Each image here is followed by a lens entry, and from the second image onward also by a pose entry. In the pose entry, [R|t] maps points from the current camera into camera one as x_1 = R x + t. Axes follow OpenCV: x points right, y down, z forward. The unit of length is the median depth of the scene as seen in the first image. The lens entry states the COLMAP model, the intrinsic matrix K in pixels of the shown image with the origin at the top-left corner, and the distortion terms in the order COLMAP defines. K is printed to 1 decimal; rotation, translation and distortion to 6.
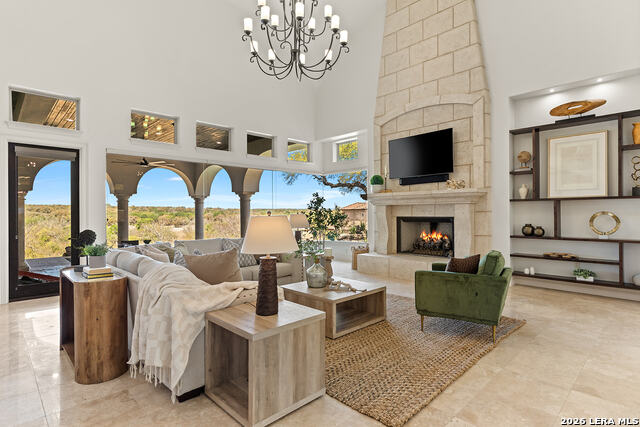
lens RADIAL K [[332.5, 0, 321.0], [0, 332.5, 213.2], [0, 0, 1]] dist [-0.003778, -0.000429]
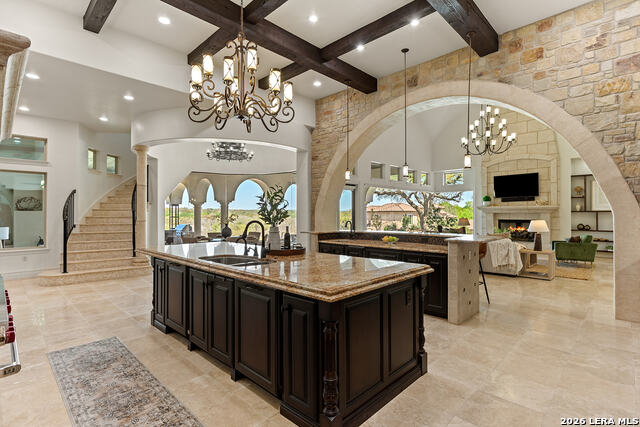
lens RADIAL K [[319.6, 0, 321.2], [0, 319.6, 212.5], [0, 0, 1]] dist [0.002578, 0.000077]
pose [[0.999626, 0.004061, 0.027041, -0.906393], [-0.003925, 0.999979, -0.005081, -0.017241], [-0.027061, 0.004973, 0.999621, -0.800811]]
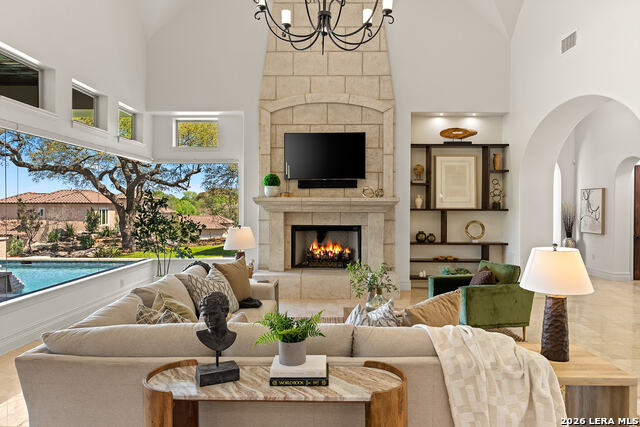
lens RADIAL K [[412.5, 0, 323.0], [0, 412.5, 212.8], [0, 0, 1]] dist [0.003663, 0.000903]
pose [[0.709391, -0.002218, 0.704811, -0.537859], [-0.006884, 0.999926, 0.010075, -0.038474], [-0.704781, -0.011999, 0.709323, 0.249346]]
